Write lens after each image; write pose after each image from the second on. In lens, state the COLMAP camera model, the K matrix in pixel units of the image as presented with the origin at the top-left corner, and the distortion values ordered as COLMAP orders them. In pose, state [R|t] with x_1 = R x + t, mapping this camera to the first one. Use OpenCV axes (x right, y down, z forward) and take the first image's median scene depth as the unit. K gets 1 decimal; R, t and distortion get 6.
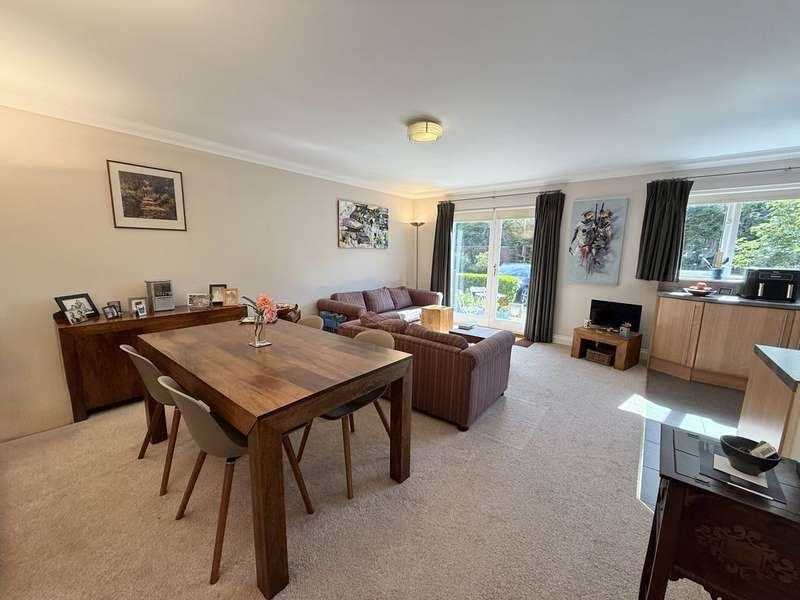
lens RADIAL K [[315.1, 0, 403.8], [0, 315.1, 301.7], [0, 0, 1]] dist [0.000906, -0.000101]
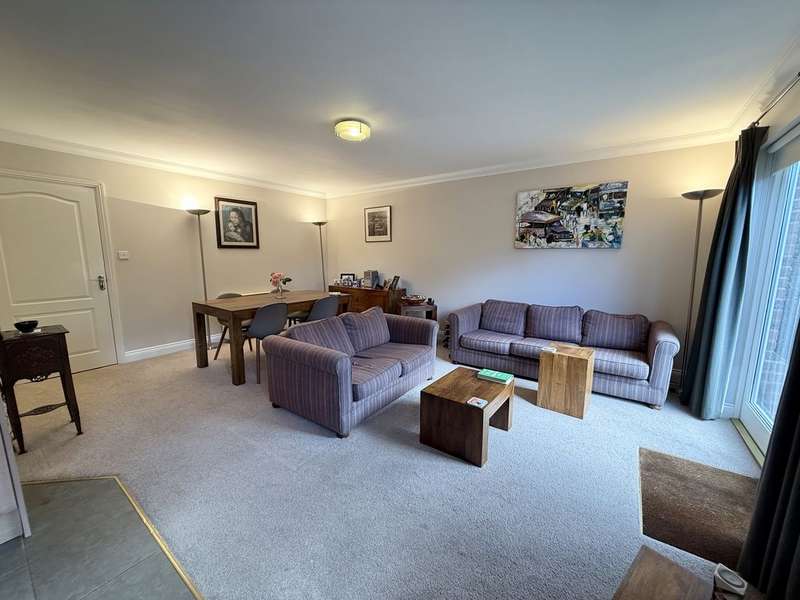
lens RADIAL K [[315.1, 0, 402.2], [0, 315.1, 302.8], [0, 0, 1]] dist [0.000906, -0.000101]
pose [[0.052312, 0.131257, -0.989967, 0.608242], [-0.166193, 0.978645, 0.120974, -0.076891], [0.984705, 0.158197, 0.073009, 0.629196]]
